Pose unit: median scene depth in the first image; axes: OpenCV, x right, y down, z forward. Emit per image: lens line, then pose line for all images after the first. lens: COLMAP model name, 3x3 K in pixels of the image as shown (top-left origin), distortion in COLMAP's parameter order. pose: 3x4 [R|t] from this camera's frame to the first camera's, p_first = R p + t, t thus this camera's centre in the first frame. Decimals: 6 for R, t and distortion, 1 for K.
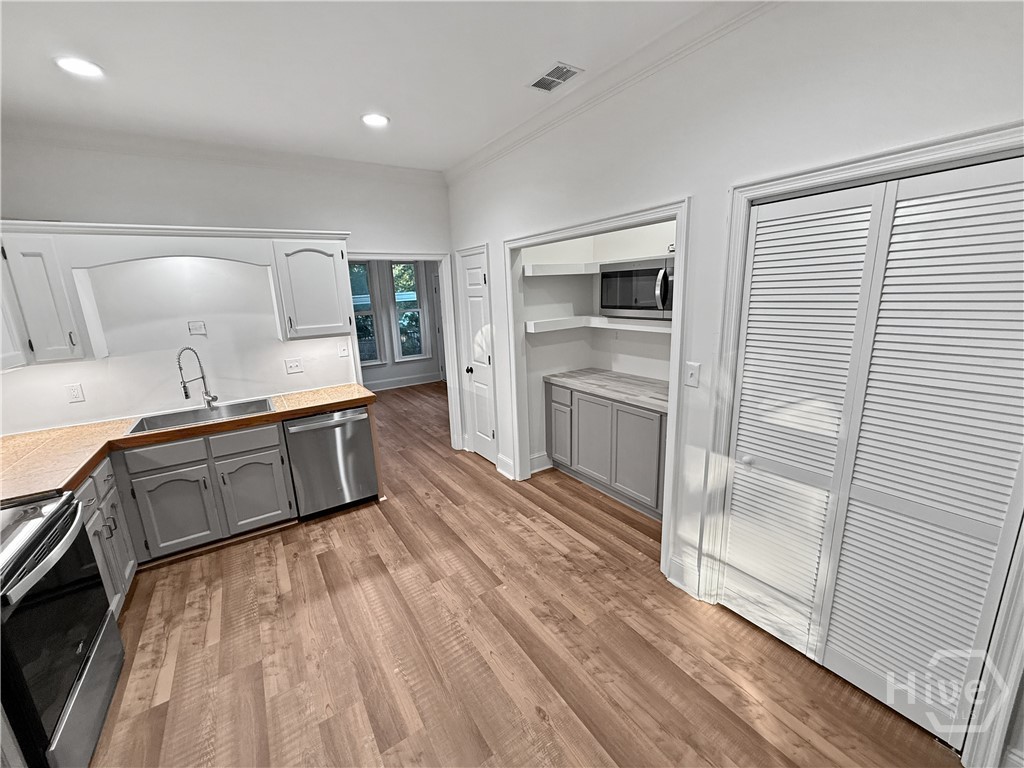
lens RADIAL K [[419.4, 0, 525.4], [0, 419.4, 383.8], [0, 0, 1]] dist [0.002286, 0.000150]
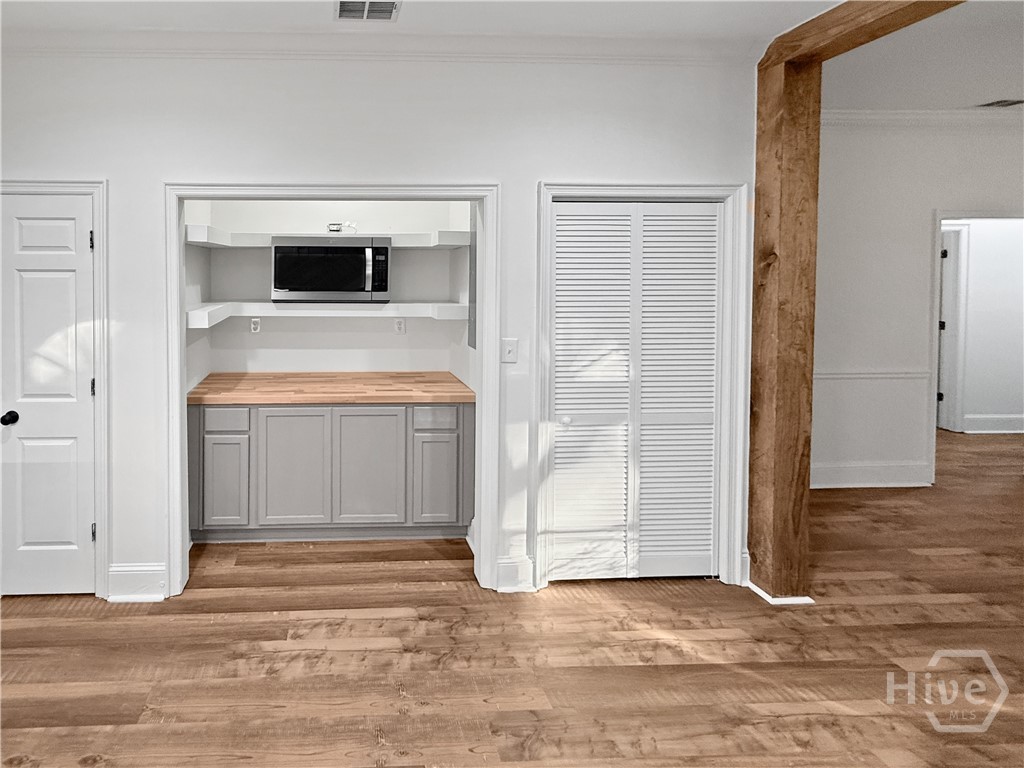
lens RADIAL K [[410.2, 0, 508.5], [0, 410.2, 275.5], [0, 0, 1]] dist [0.001550, -0.000515]
pose [[0.533791, 0.023404, 0.845293, -0.326614], [0.165119, 0.977490, -0.131334, -0.051246], [-0.829339, 0.209679, 0.517911, 0.337669]]
